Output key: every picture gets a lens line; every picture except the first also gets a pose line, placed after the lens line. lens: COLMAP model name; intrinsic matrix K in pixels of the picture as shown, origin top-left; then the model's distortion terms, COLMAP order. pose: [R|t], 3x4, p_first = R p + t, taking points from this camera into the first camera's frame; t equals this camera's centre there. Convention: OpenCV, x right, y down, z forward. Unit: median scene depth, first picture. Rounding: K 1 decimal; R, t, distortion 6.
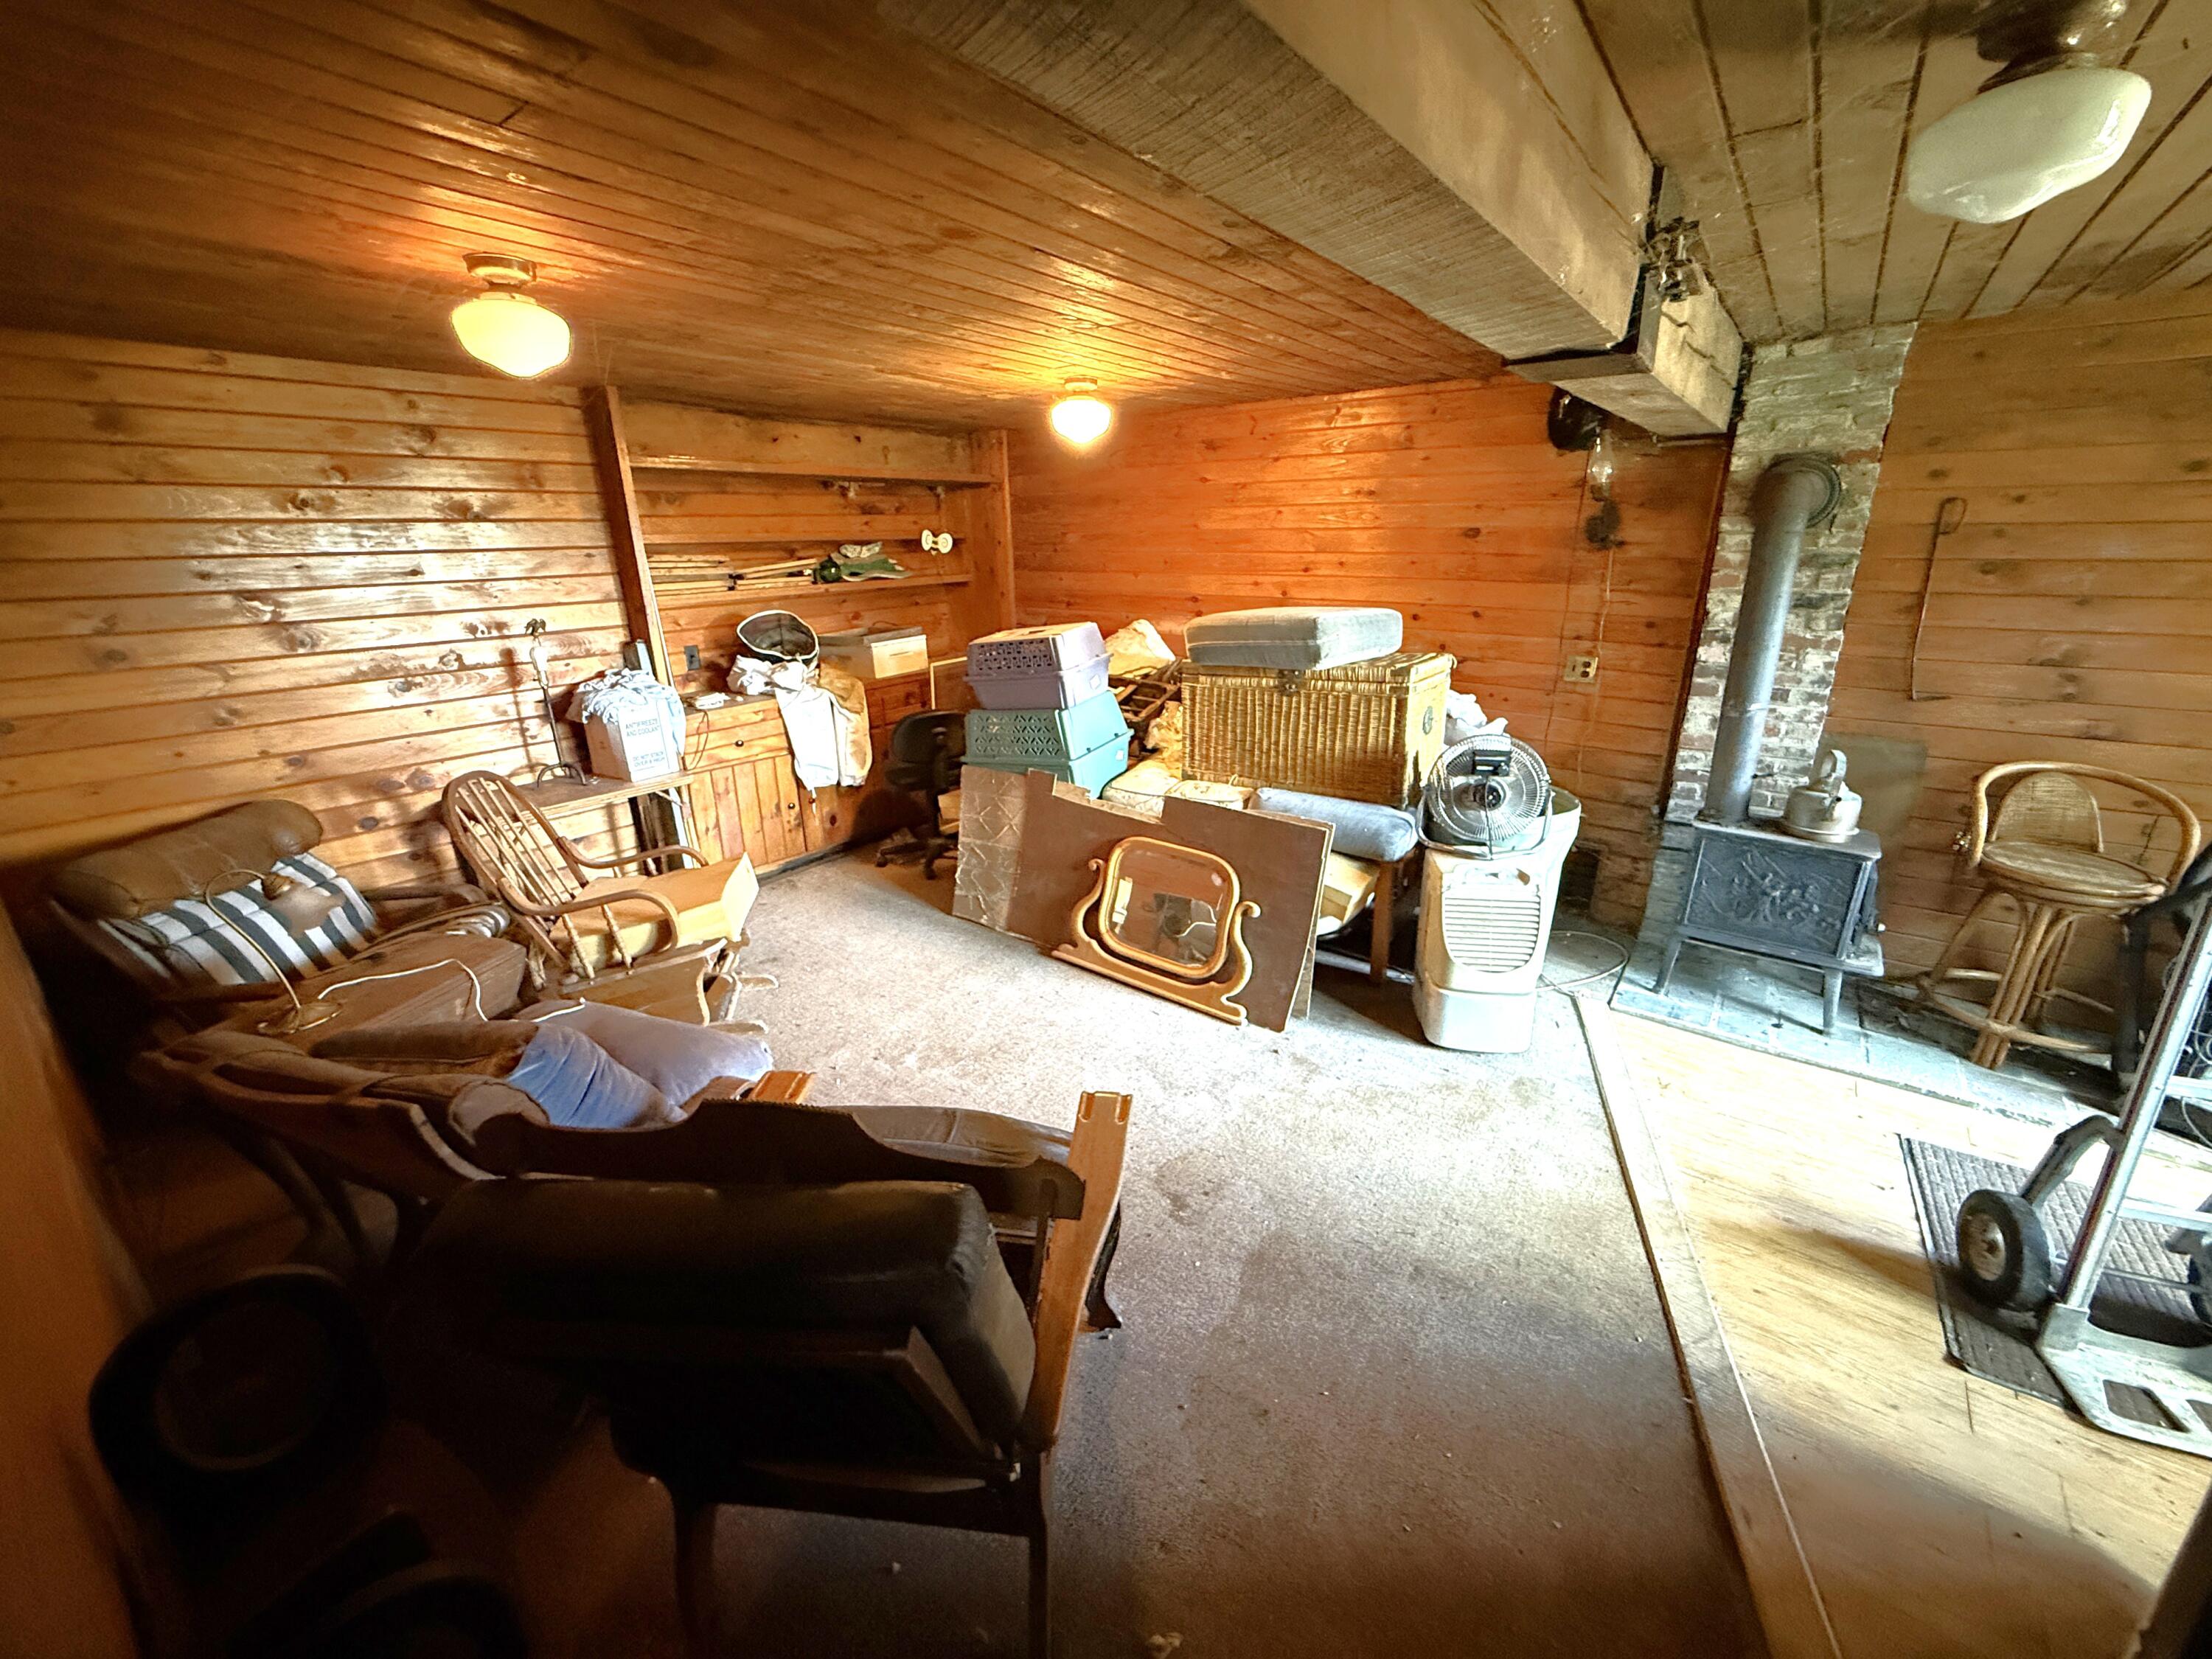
lens RADIAL K [[881.2, 0, 1102.4], [0, 881.2, 828.4], [0, 0, 1]] dist [-0.001069, 0.000166]
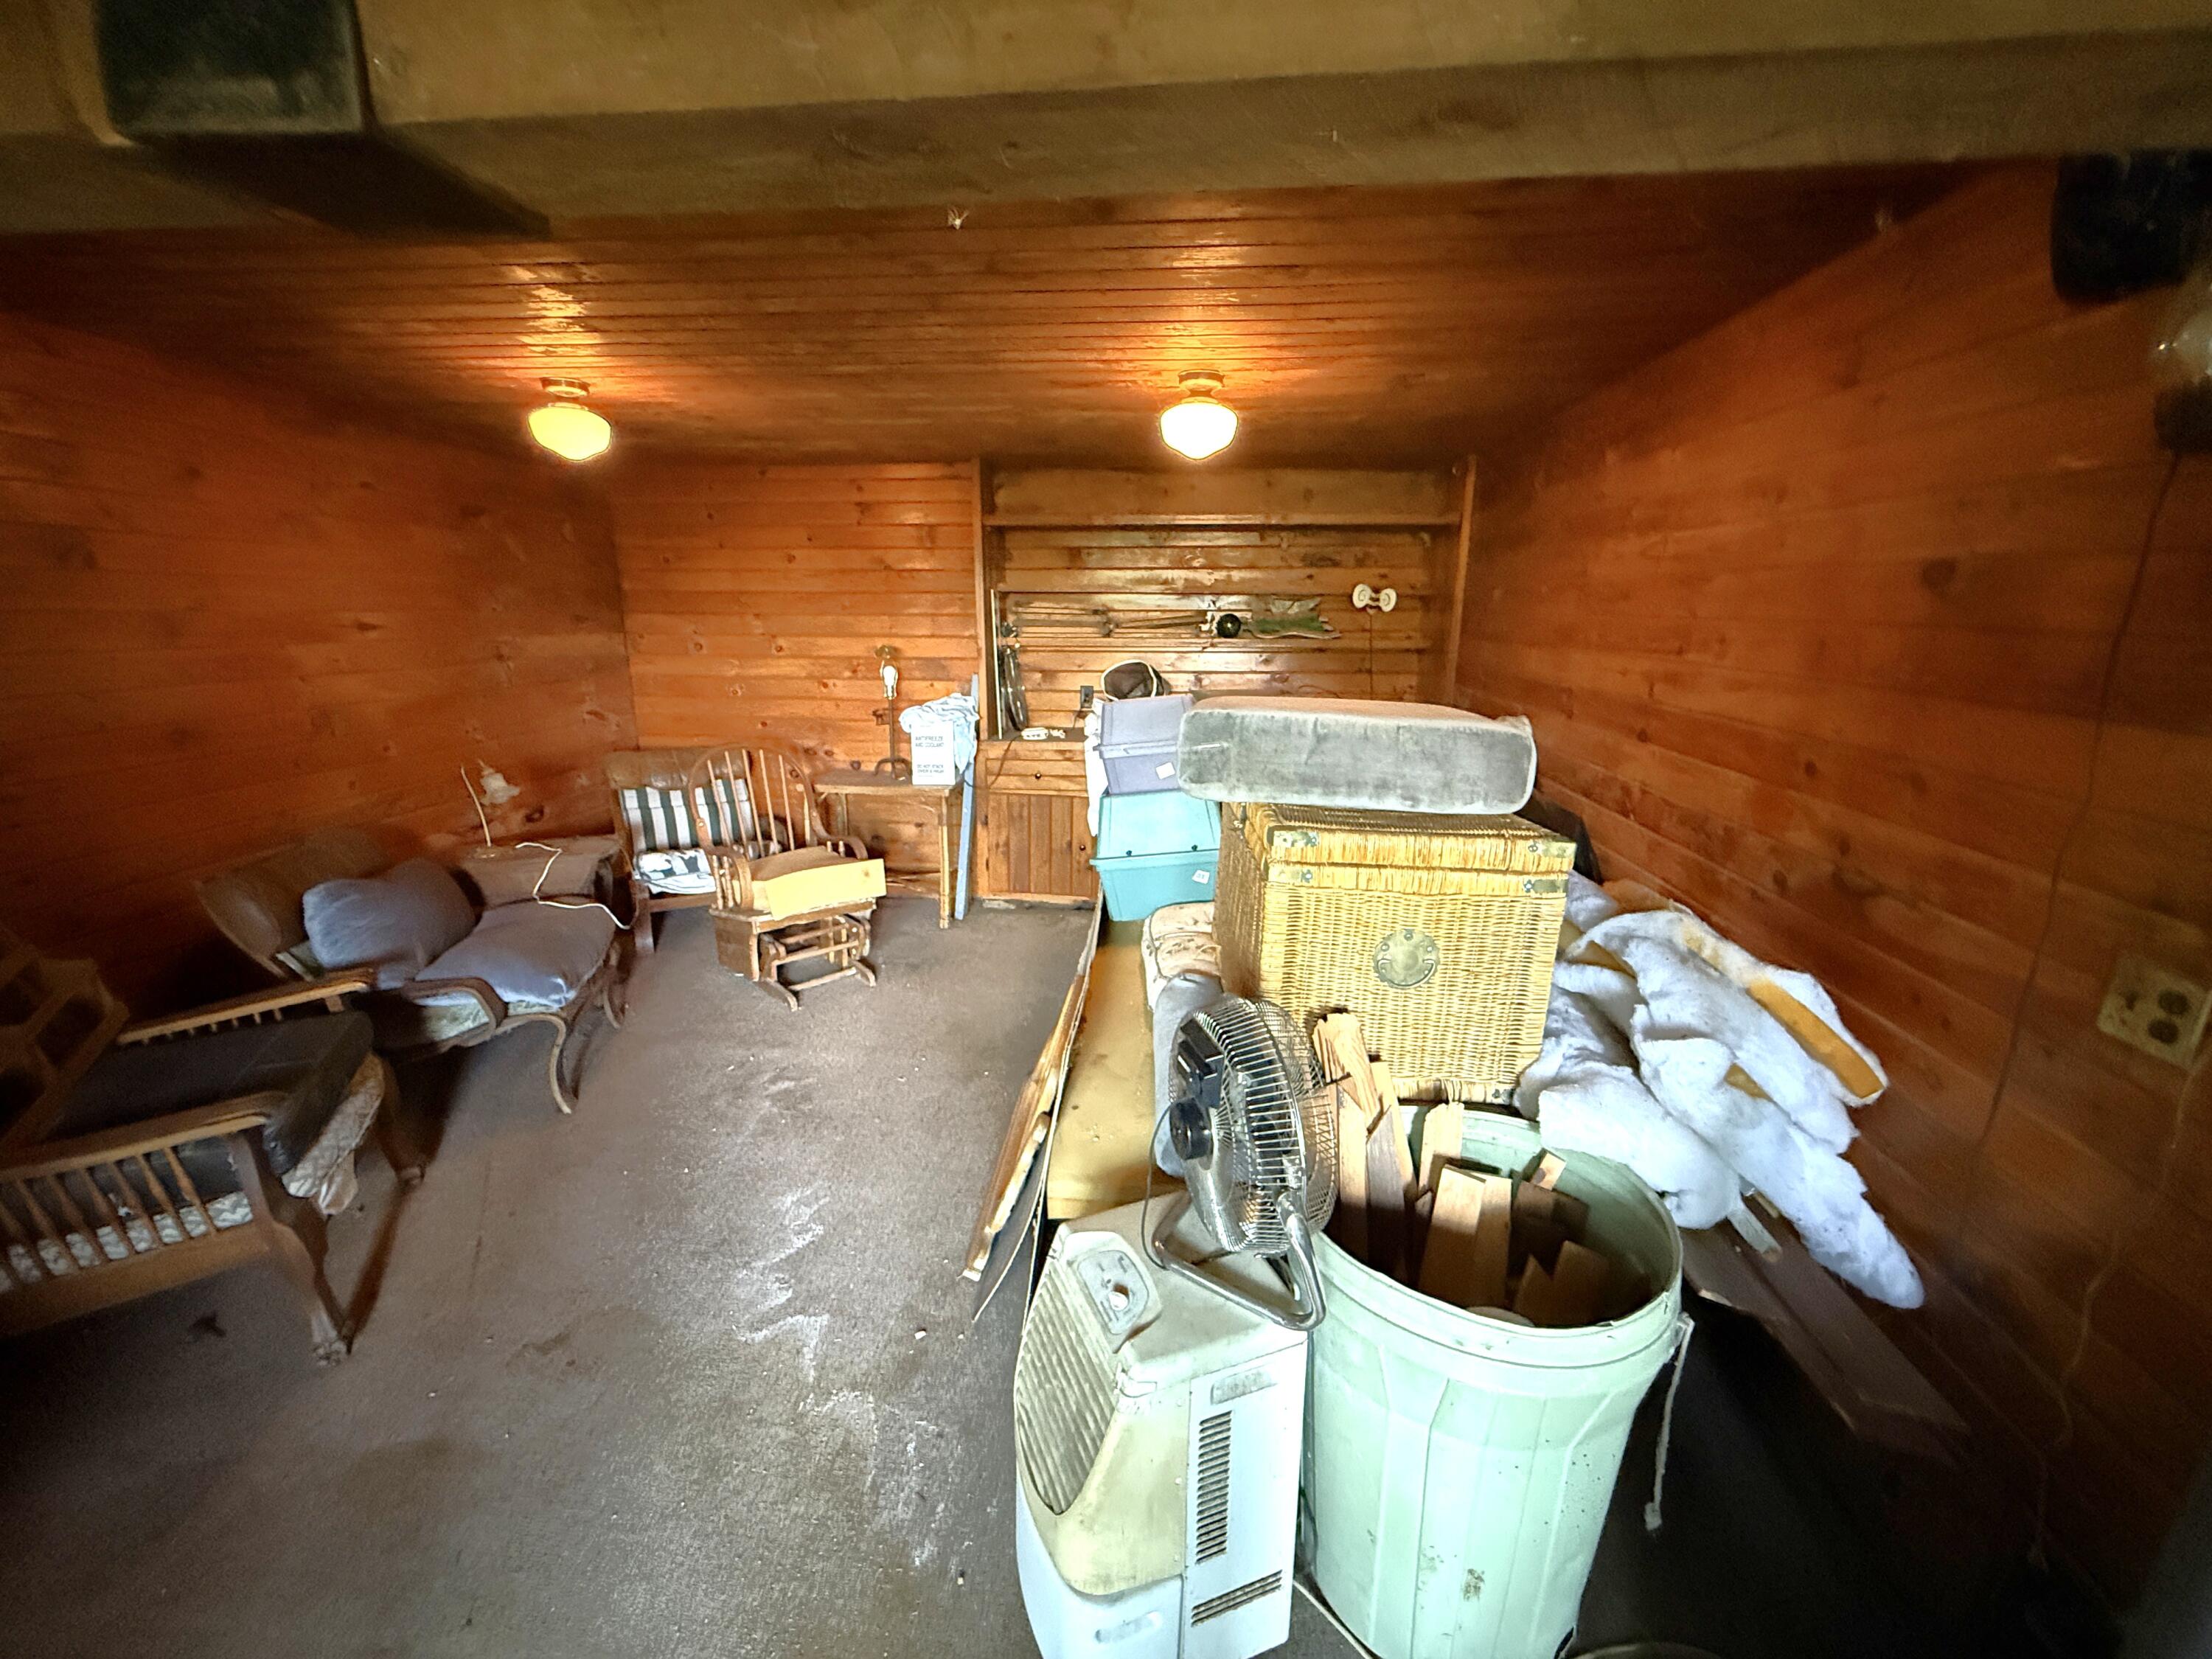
lens RADIAL K [[881.2, 0, 1102.4], [0, 881.2, 828.4], [0, 0, 1]] dist [-0.001069, 0.000166]
pose [[0.519038, 0.223959, -0.824889, 0.567996], [-0.287623, 0.954547, 0.078183, -0.155083], [0.804906, 0.196677, 0.559862, 0.525743]]
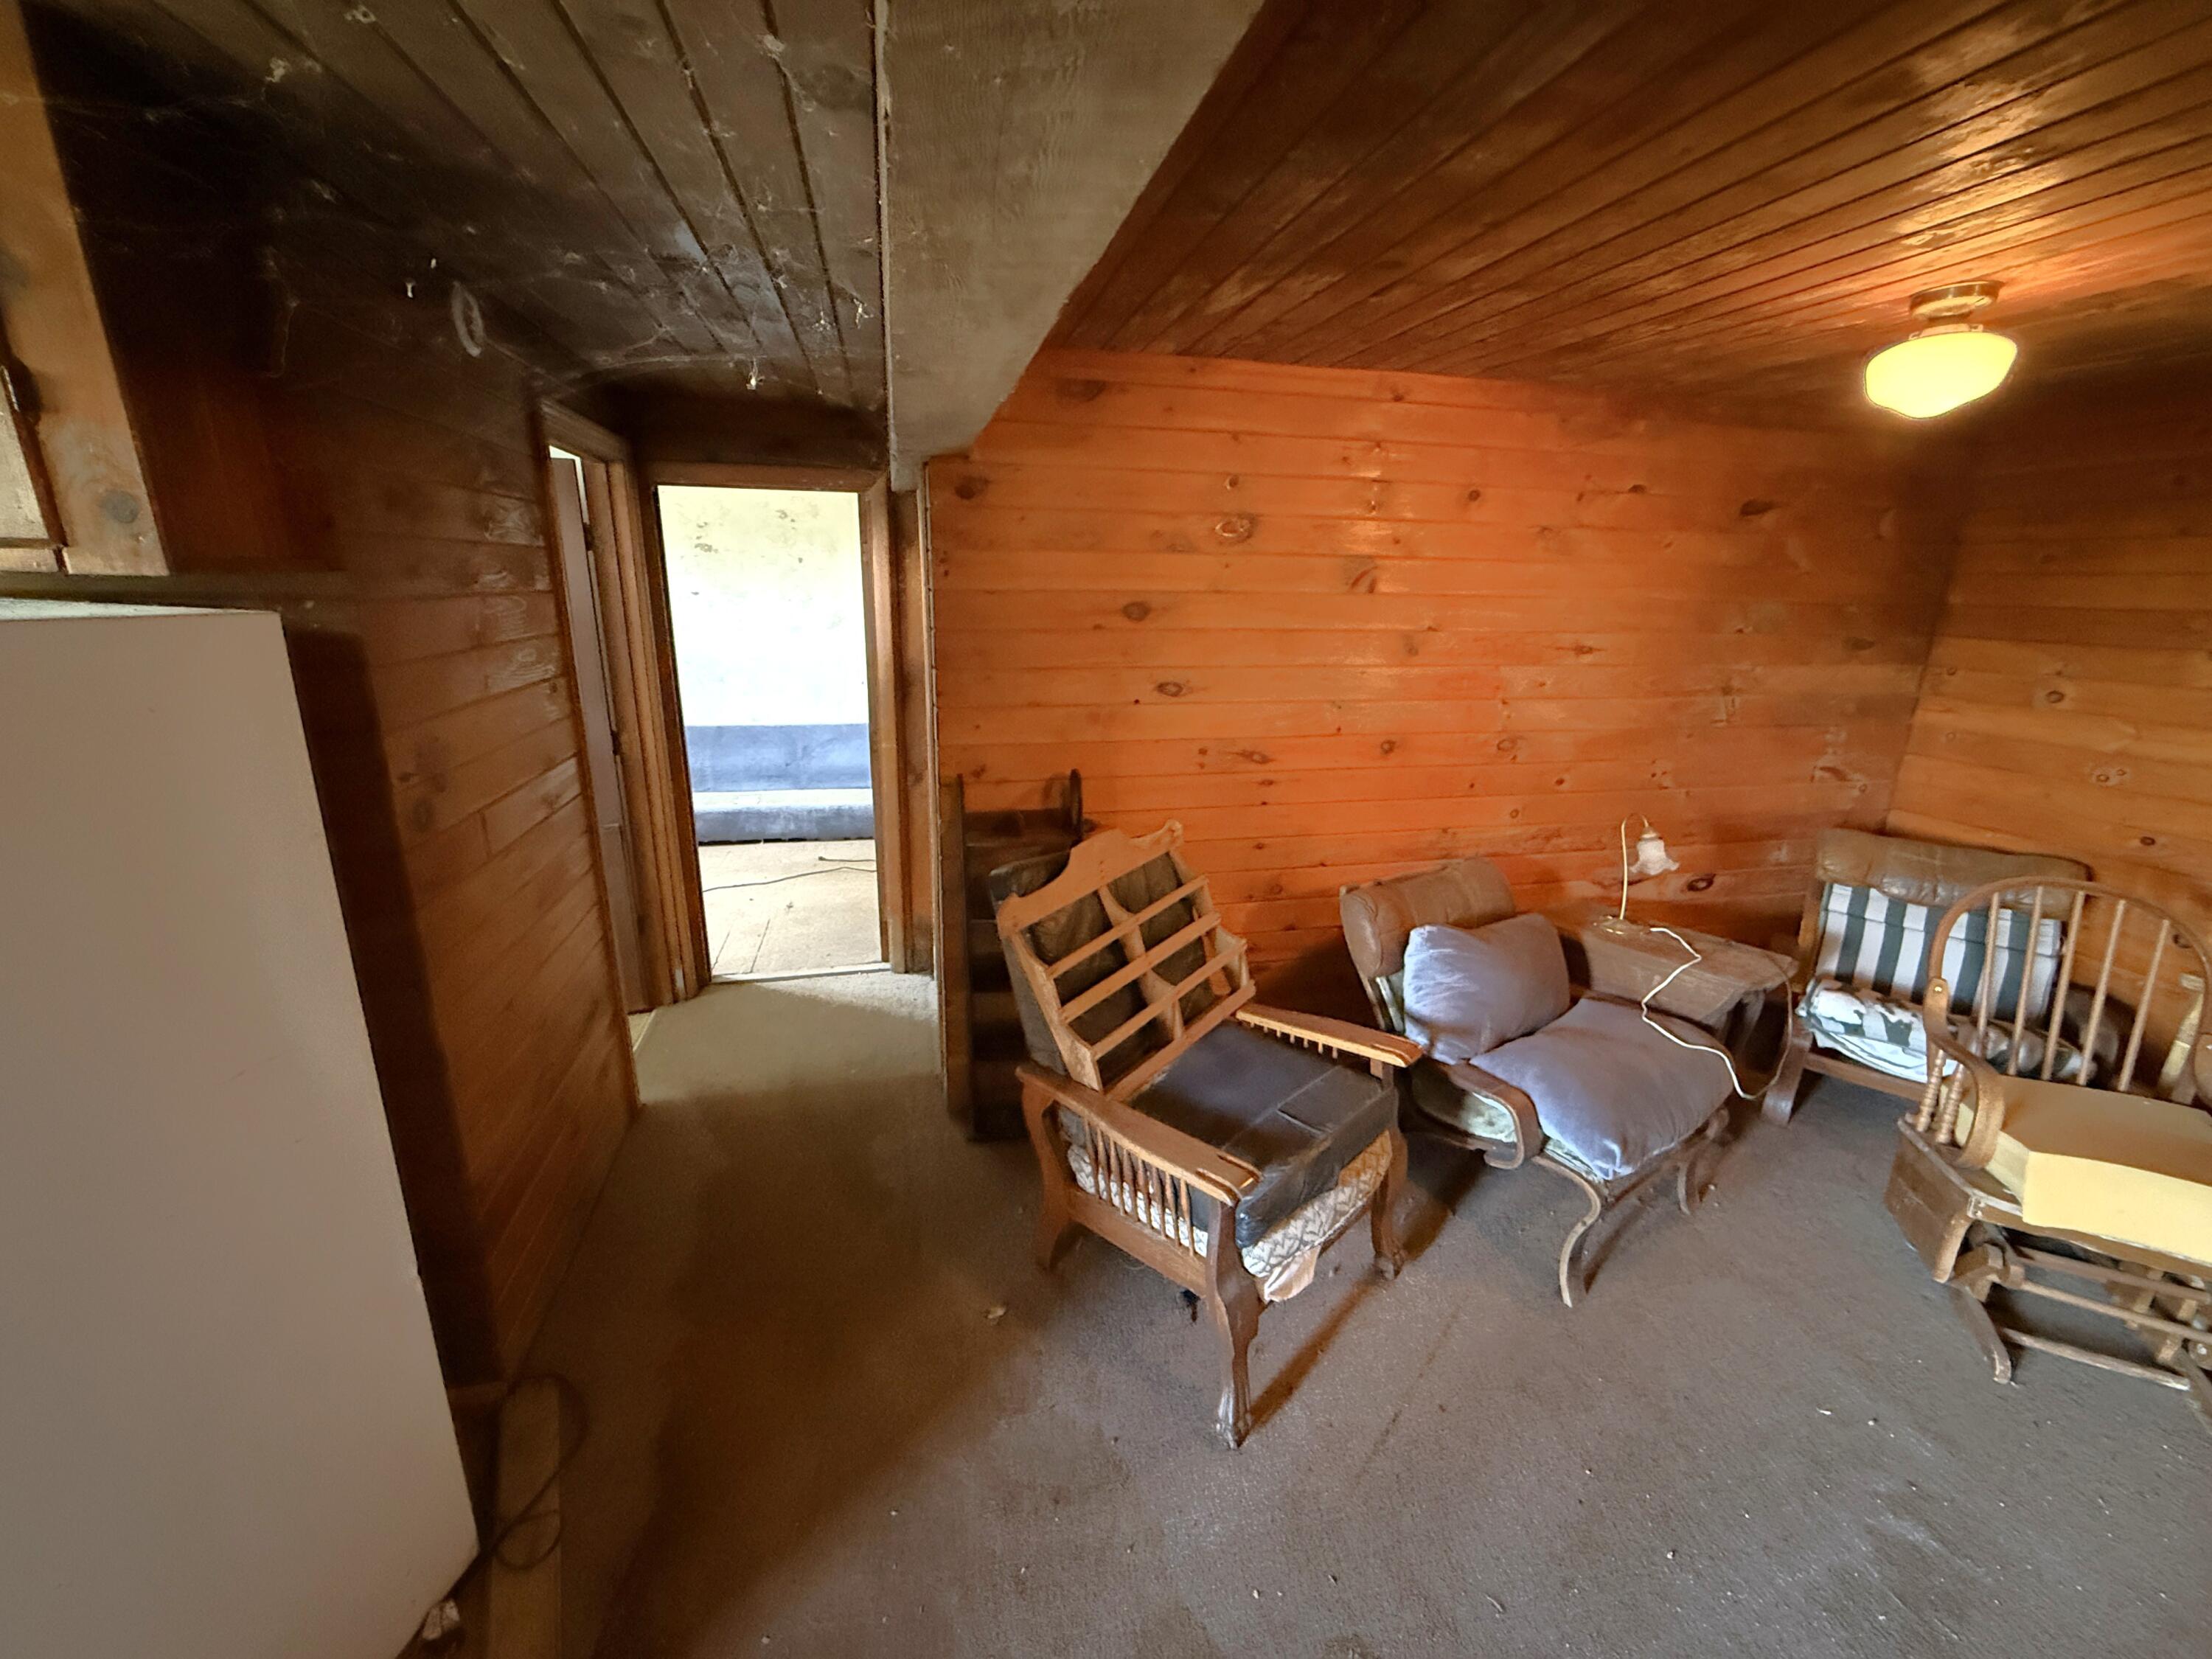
lens RADIAL K [[881.2, 0, 1102.4], [0, 881.2, 828.4], [0, 0, 1]] dist [-0.001069, 0.000166]
pose [[-0.640326, 0.210118, -0.738805, 0.325099], [-0.251036, 0.851787, 0.459825, -0.185537], [0.725922, 0.479905, -0.492674, 0.540290]]
